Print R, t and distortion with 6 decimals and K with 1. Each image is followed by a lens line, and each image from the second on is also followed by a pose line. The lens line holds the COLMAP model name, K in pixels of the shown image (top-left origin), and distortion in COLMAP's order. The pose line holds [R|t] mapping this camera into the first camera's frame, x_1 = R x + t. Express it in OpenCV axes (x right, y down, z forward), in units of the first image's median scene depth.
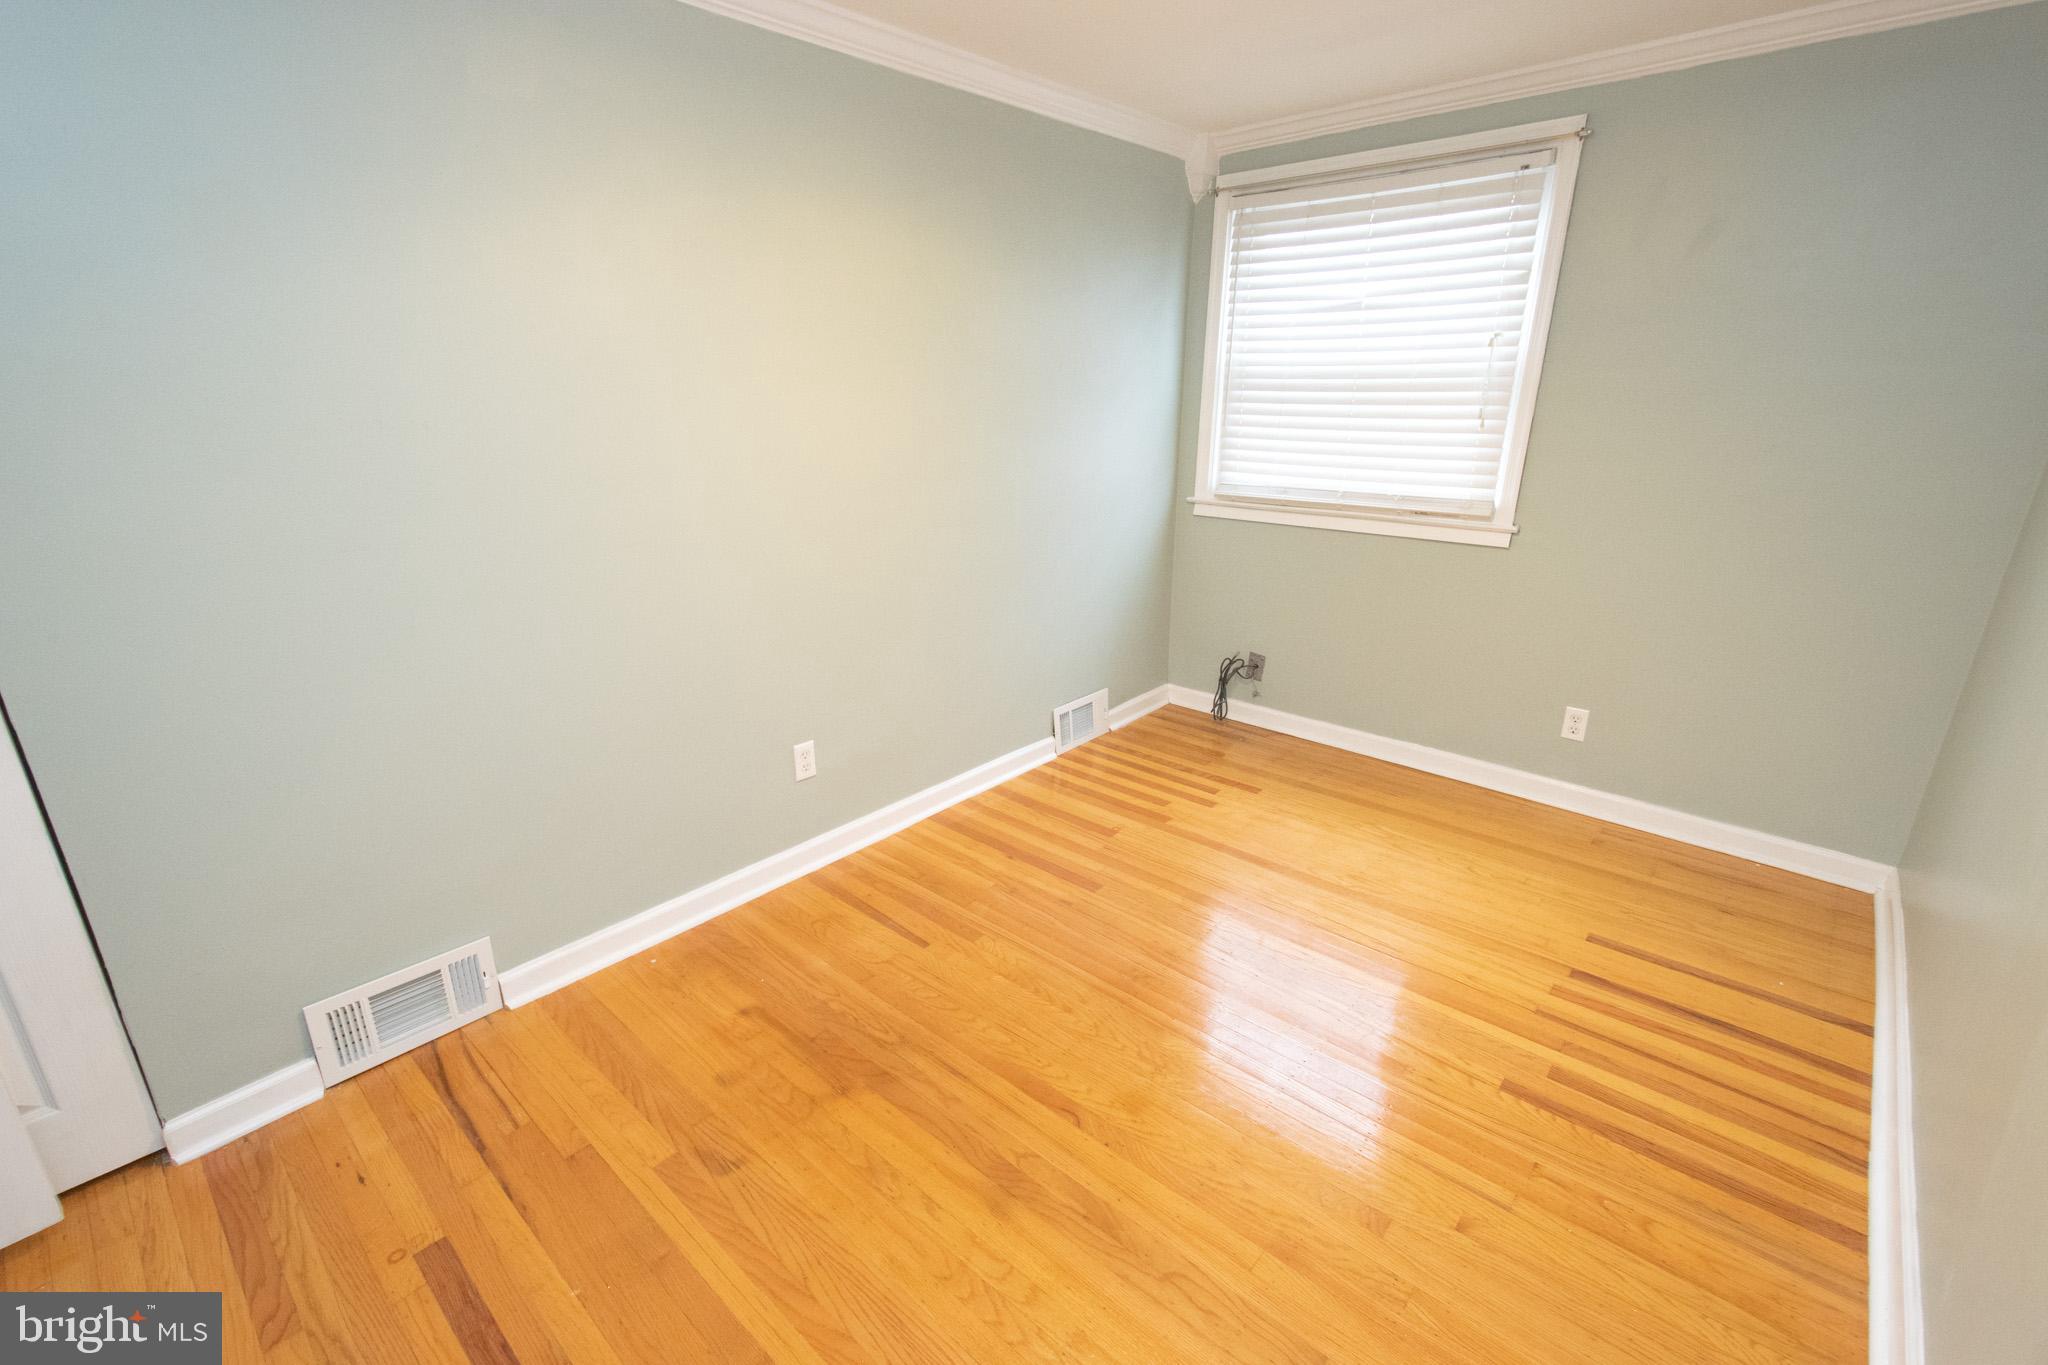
lens RADIAL K [[896.0, 0, 1024.0], [0, 896.0, 682.5], [0, 0, 1]] dist [0.014026, -0.006184]
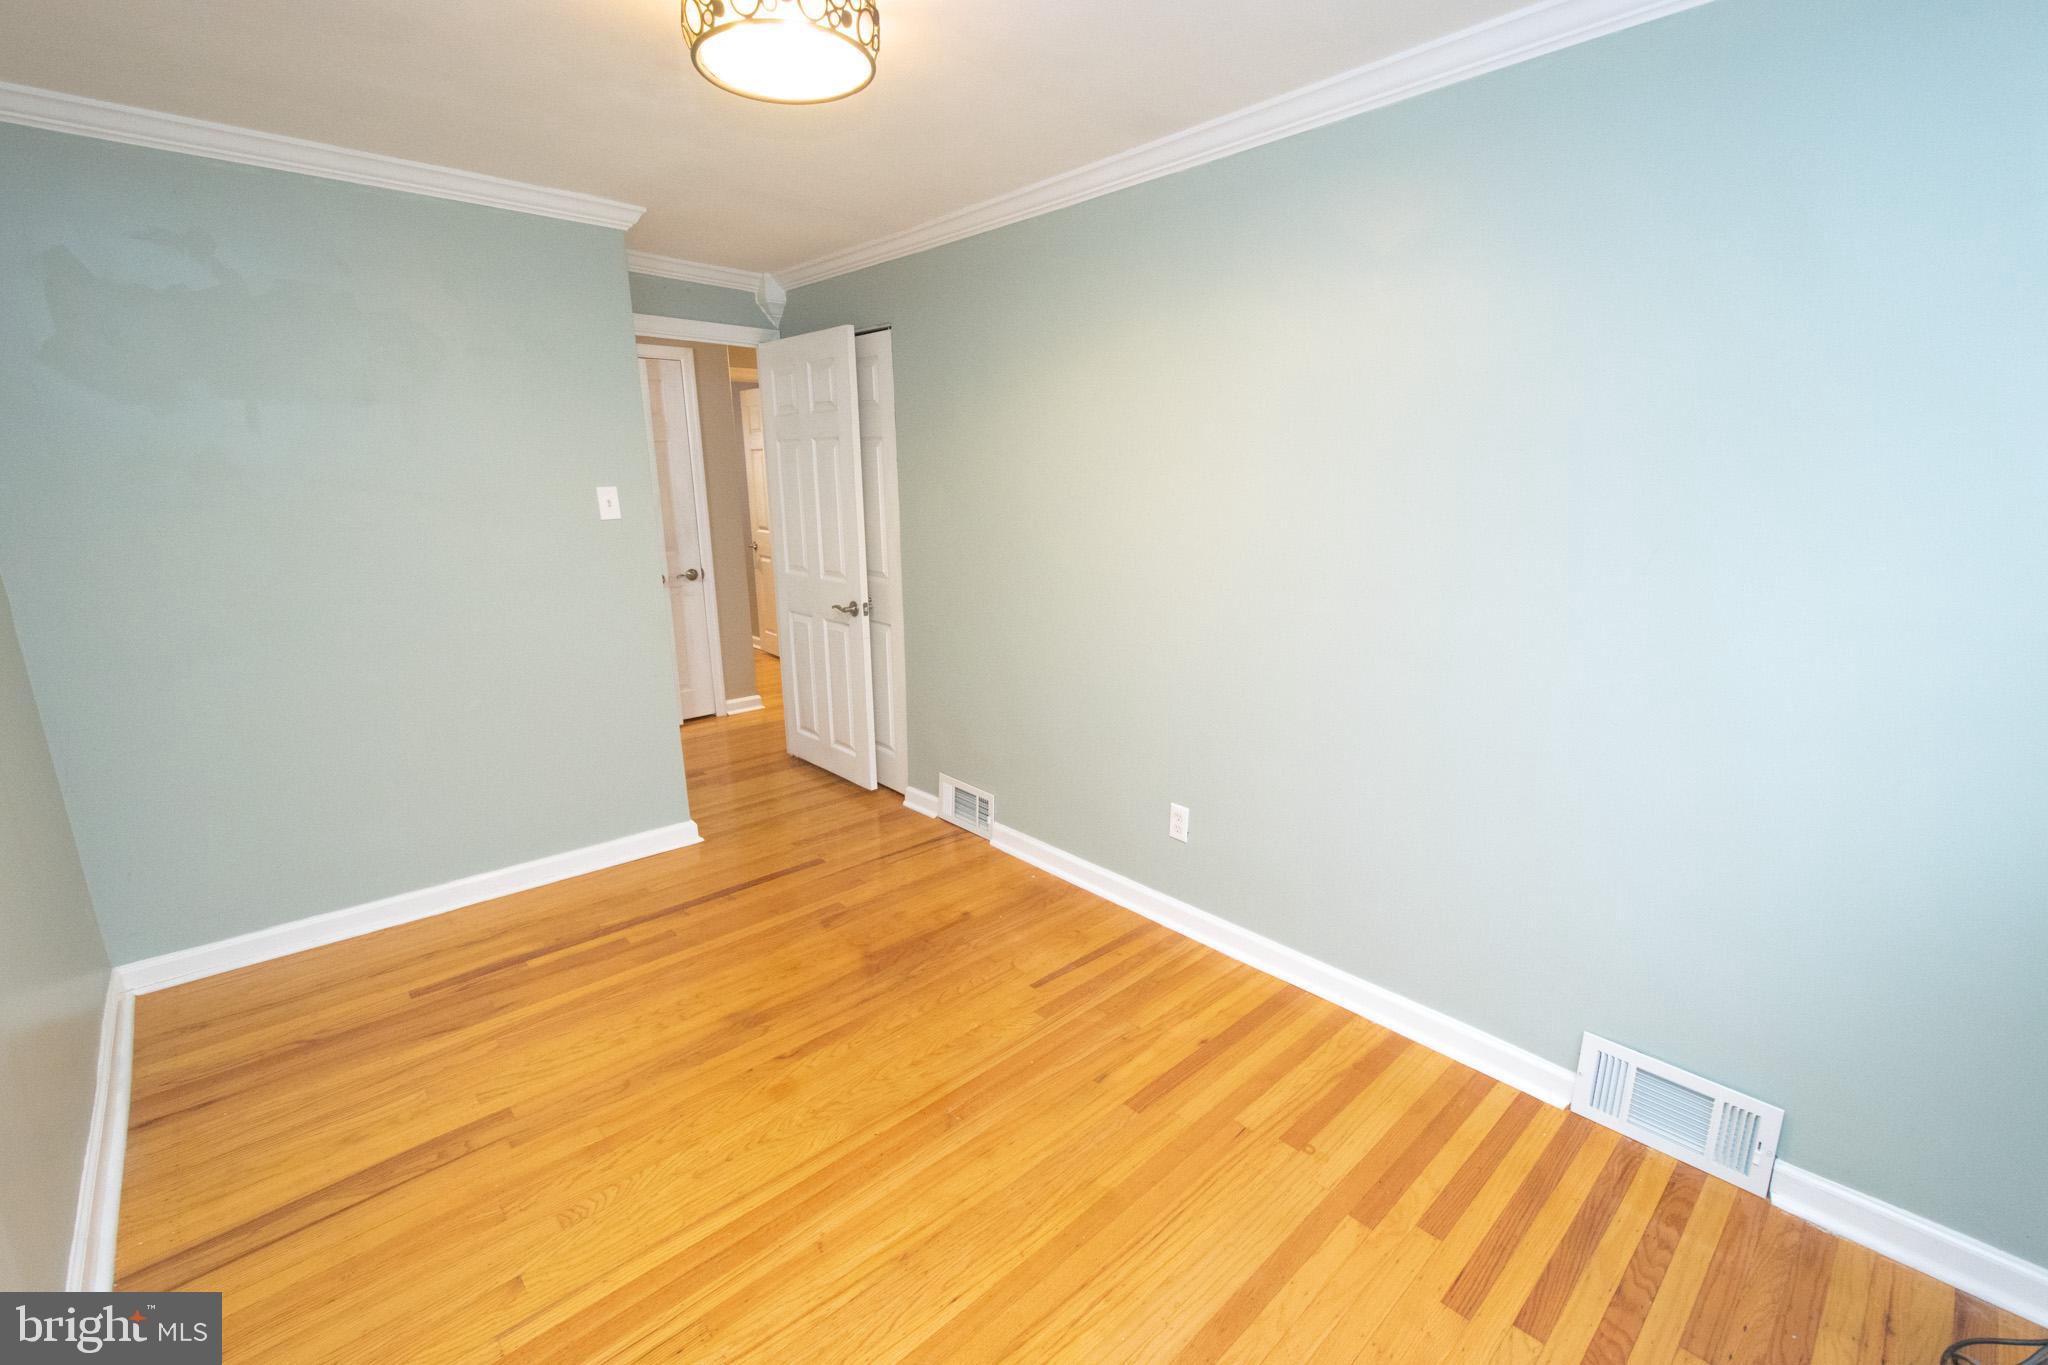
lens RADIAL K [[890.7, 0, 1025.3], [0, 890.7, 687.4], [0, 0, 1]] dist [0.017442, -0.006344]
pose [[-0.099752, 0.238575, -0.965987, 0.716288], [-0.309280, 0.915306, 0.257995, -0.261104], [0.945725, 0.324496, -0.017517, 0.768483]]
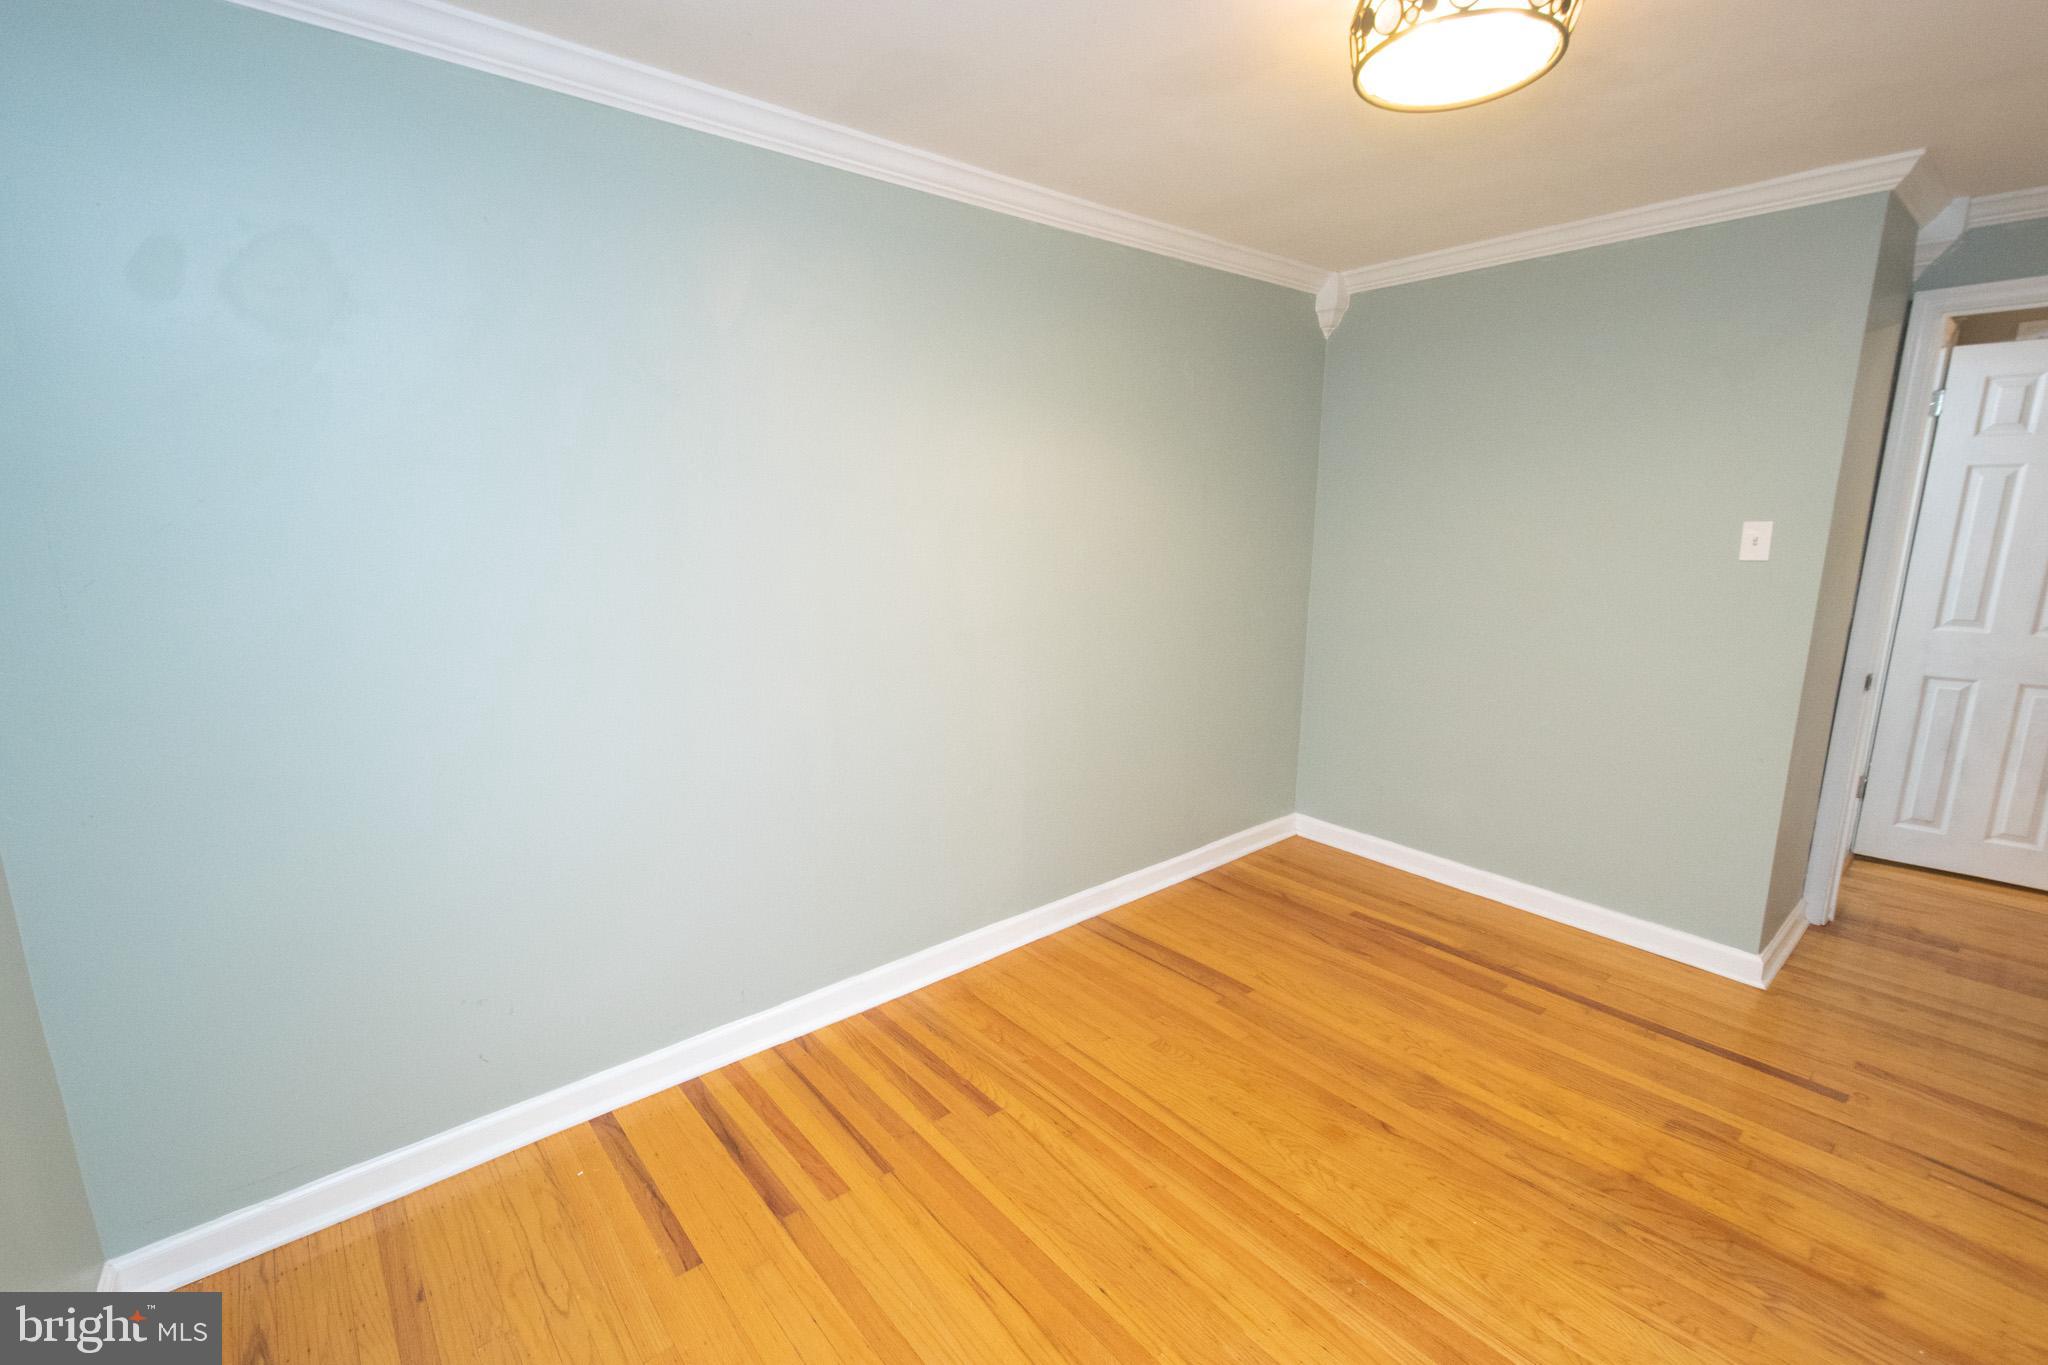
lens RADIAL K [[890.7, 0, 1025.3], [0, 890.7, 687.4], [0, 0, 1]] dist [0.017442, -0.006344]
pose [[-0.990085, -0.027528, 0.137747, 0.244721], [0.044764, 0.867656, 0.495146, -0.386649], [-0.133147, 0.496403, -0.857821, 1.158709]]
